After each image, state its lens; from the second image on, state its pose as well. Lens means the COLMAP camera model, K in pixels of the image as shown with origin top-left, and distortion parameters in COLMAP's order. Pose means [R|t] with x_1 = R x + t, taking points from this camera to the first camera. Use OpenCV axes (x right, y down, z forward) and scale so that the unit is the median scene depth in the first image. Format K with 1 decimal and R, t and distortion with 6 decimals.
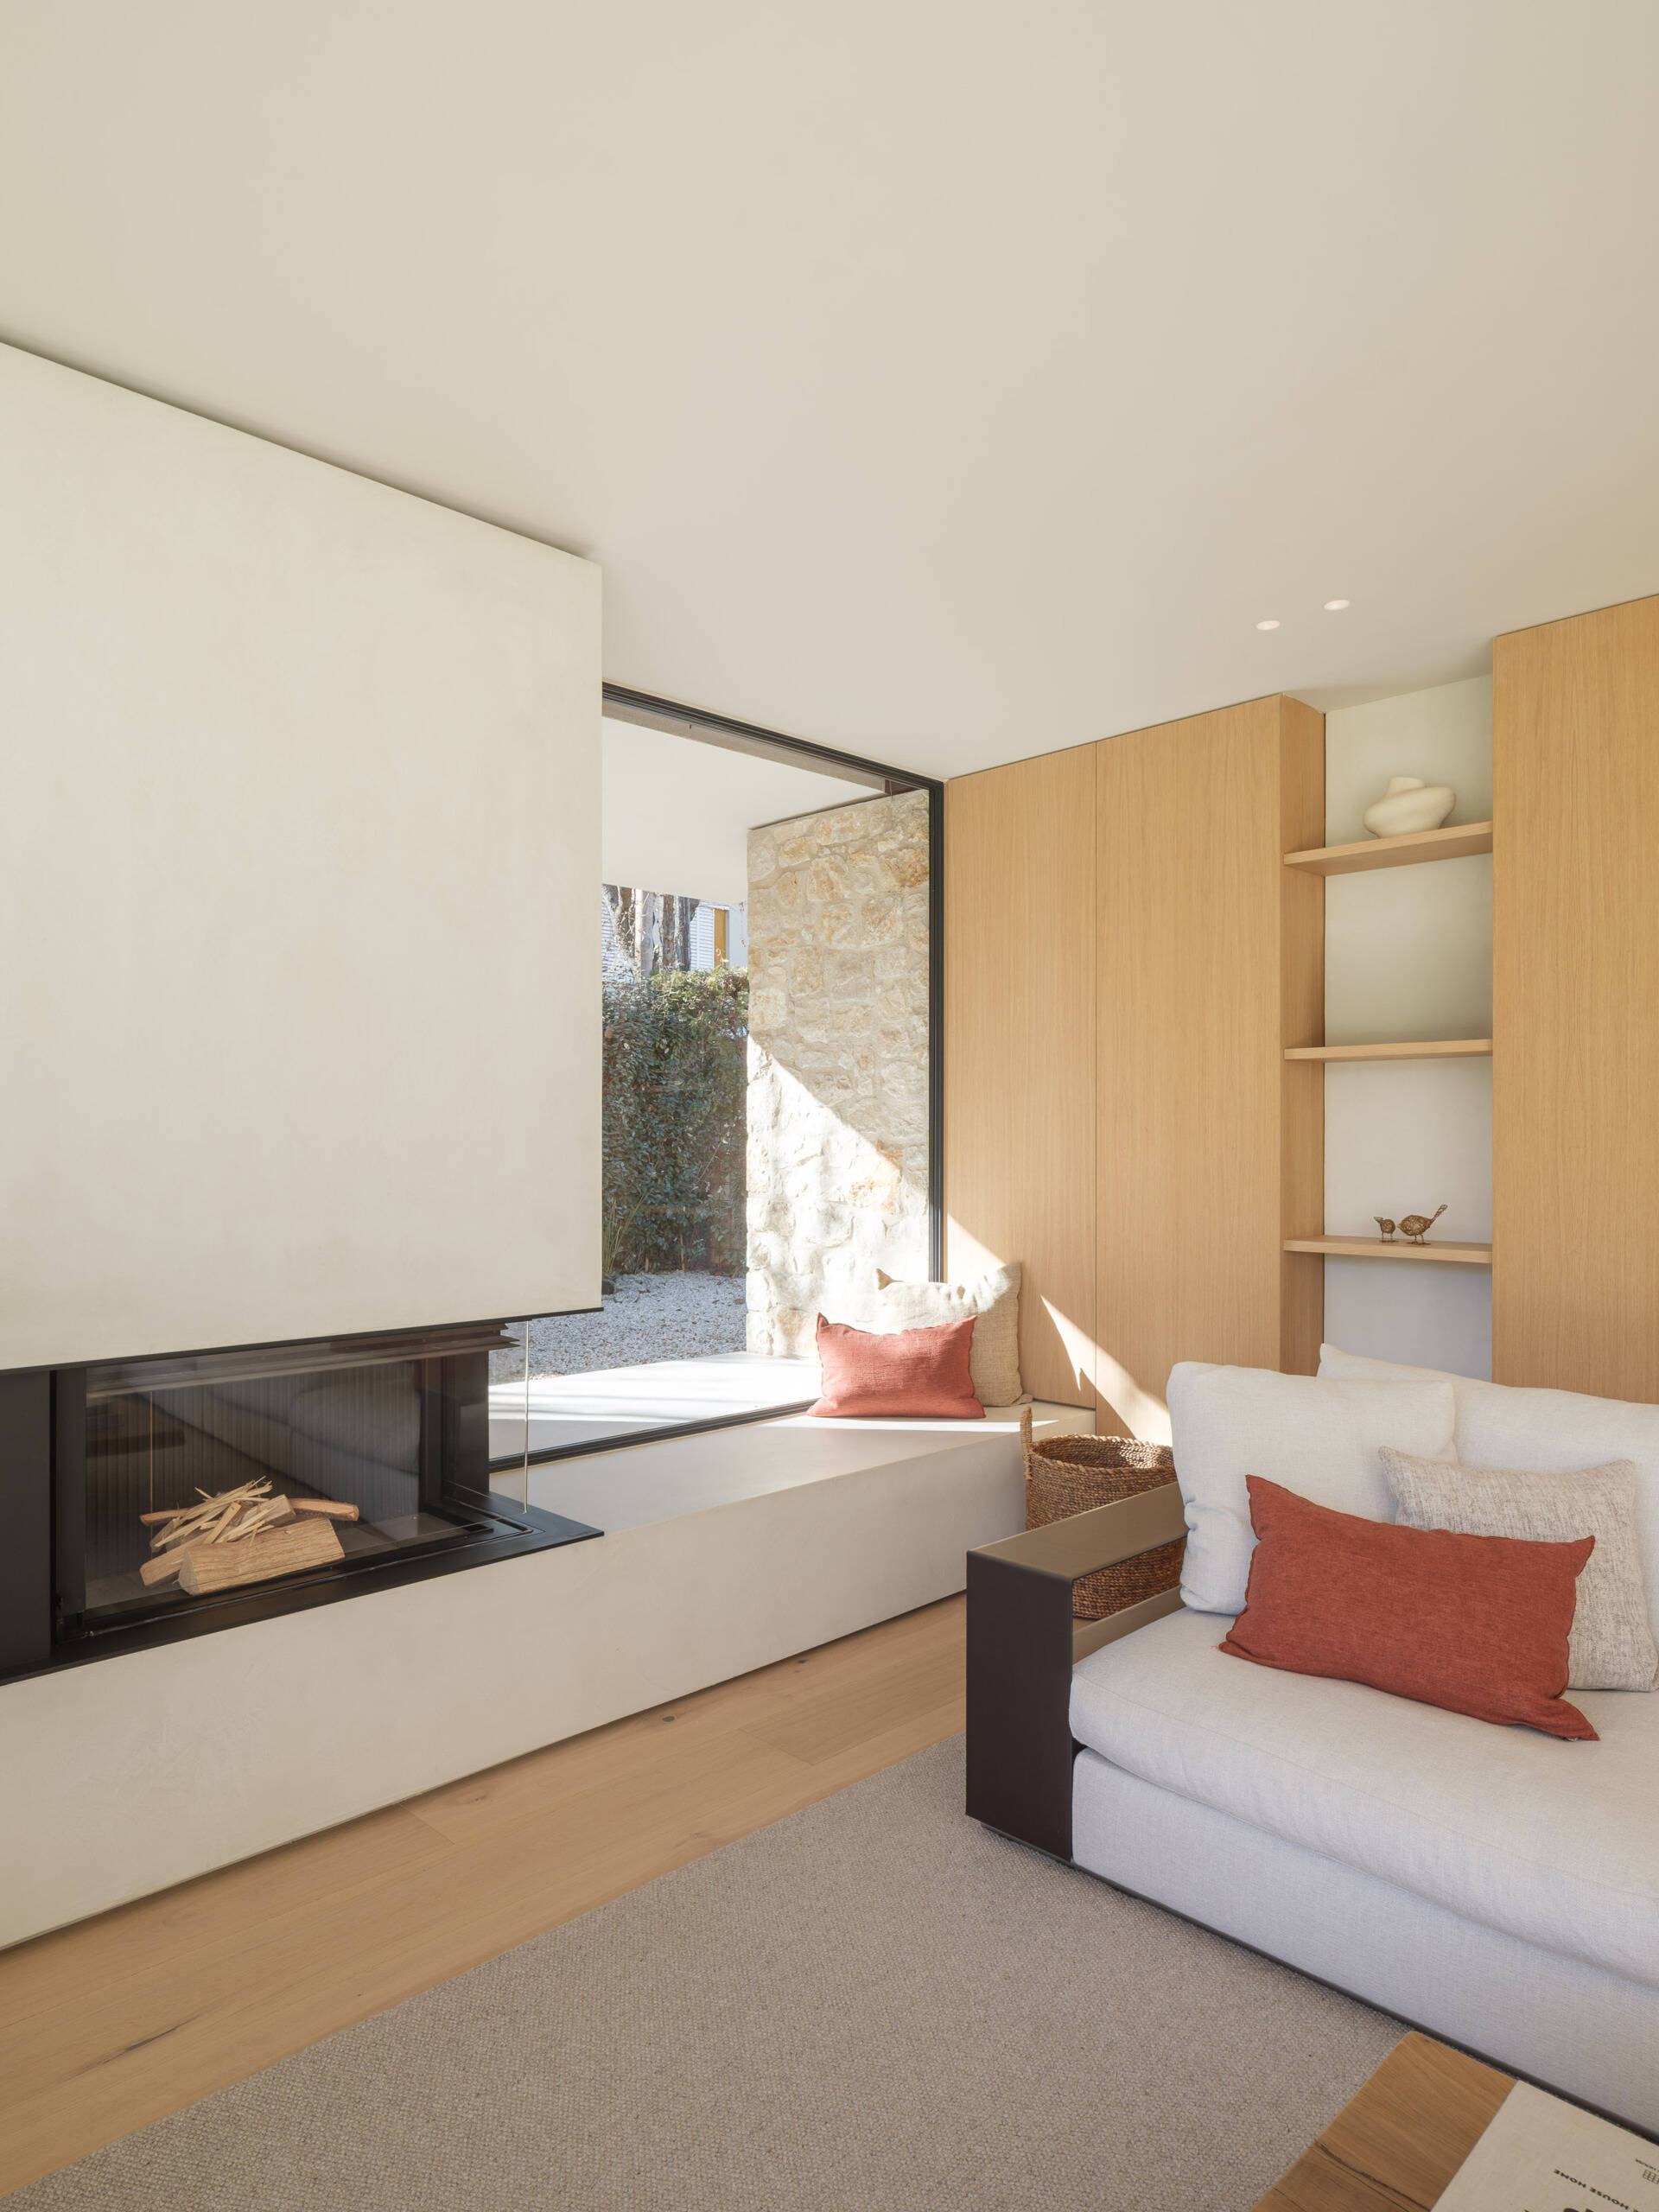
lens RADIAL K [[1321.0, 0, 833.8], [0, 1321.0, 1152.6], [0, 0, 1]] dist [-0.000885, 0.000094]
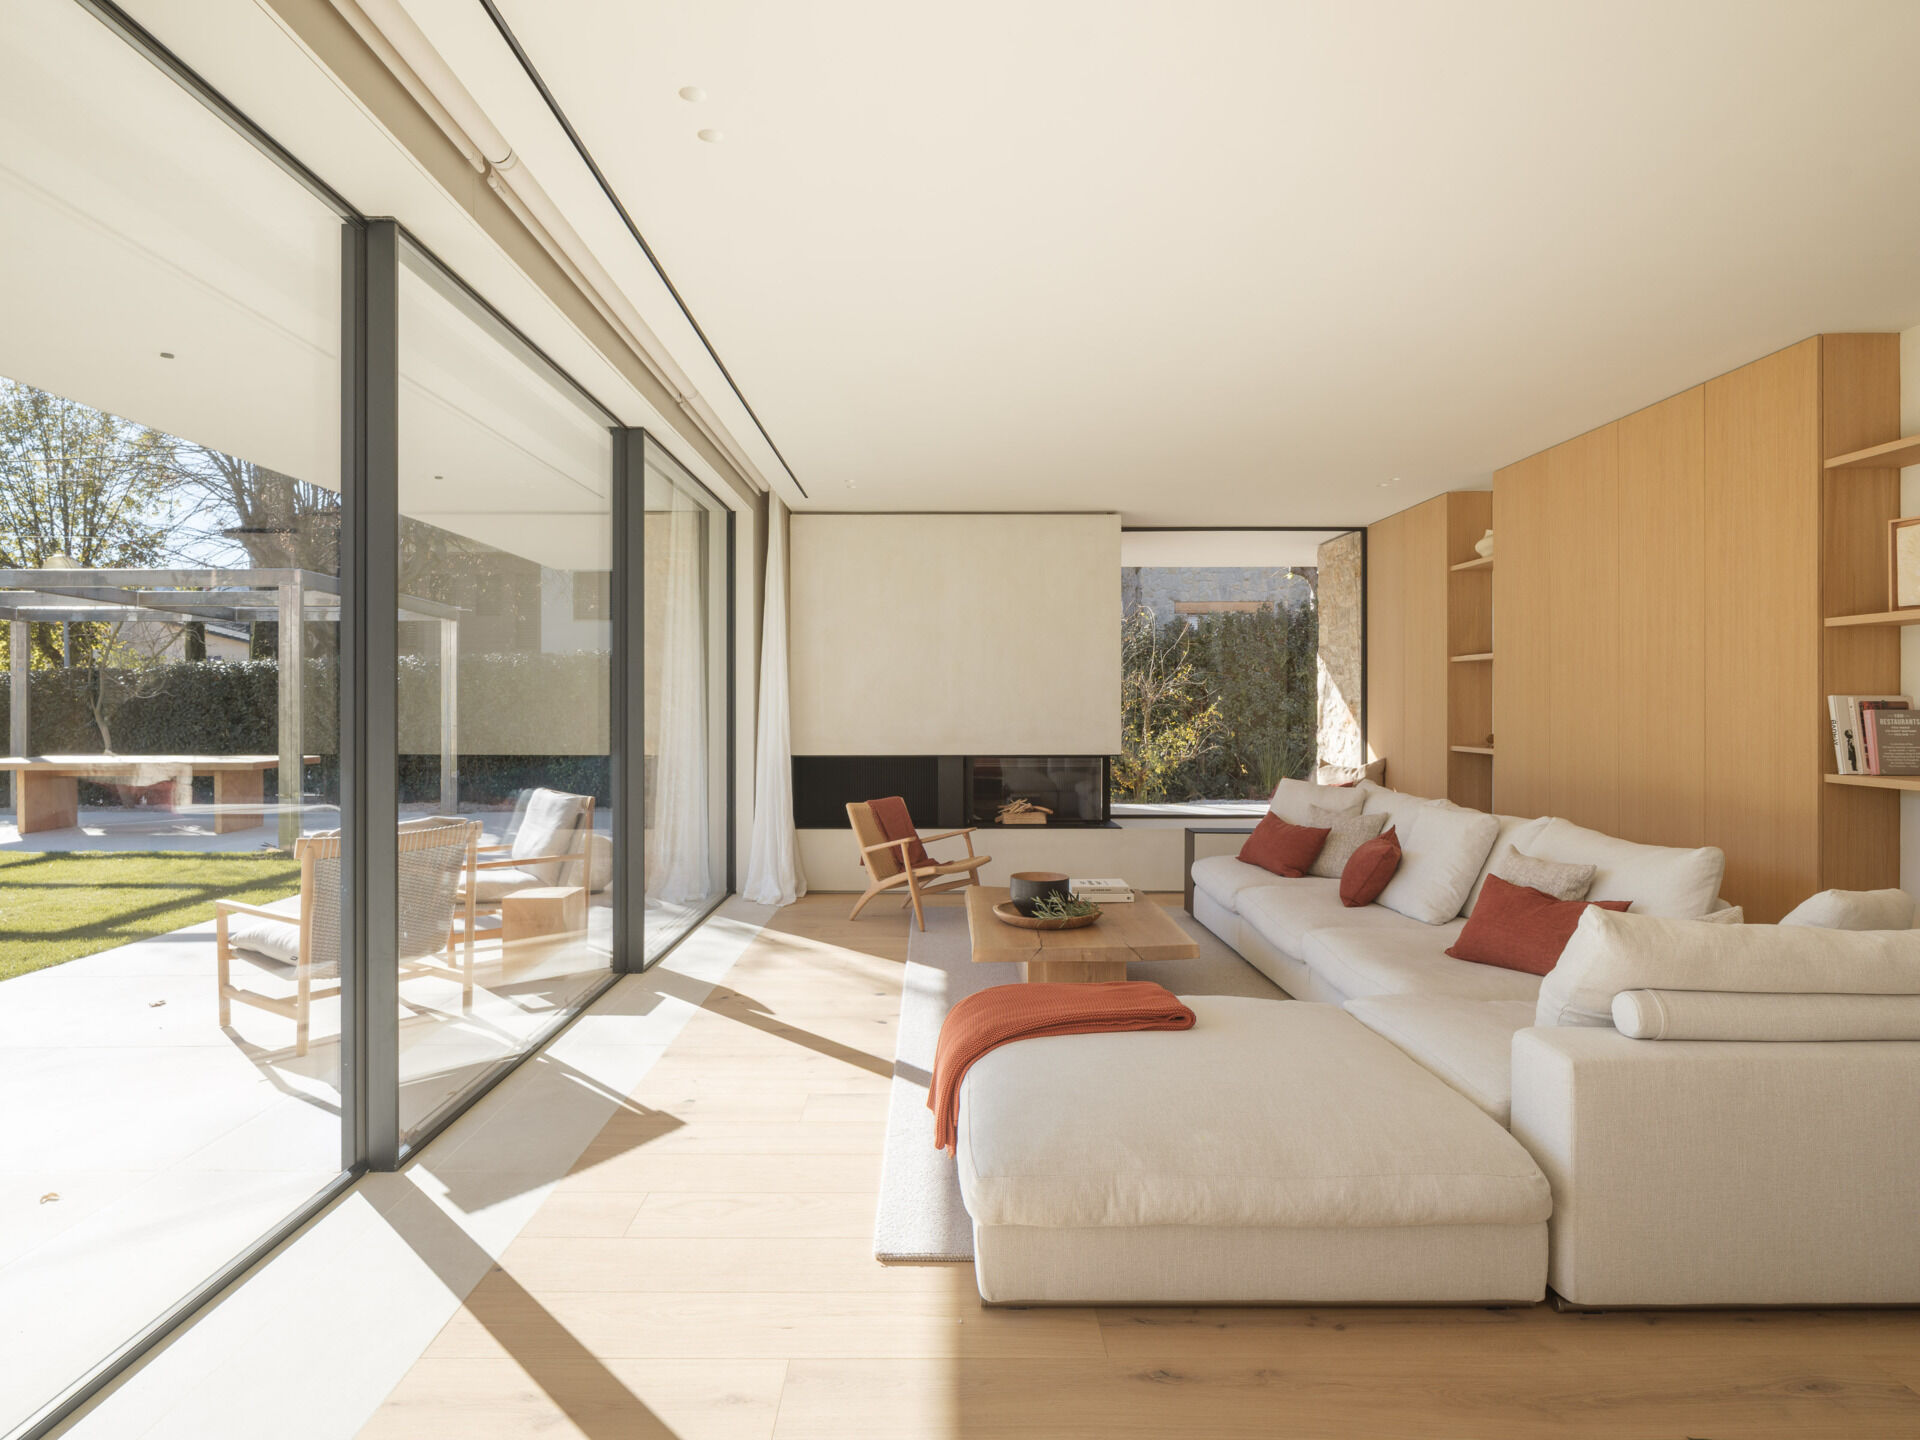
lens RADIAL K [[1407.7, 0, 960.0], [0, 1407.7, 720.0], [0, 0, 1]] dist [-0.004924, 0.000481]
pose [[0.714978, 0.006410, -0.699117, 1.166577], [-0.005005, 0.999979, 0.004049, 0.016066], [0.699129, 0.000604, 0.714995, -1.015447]]
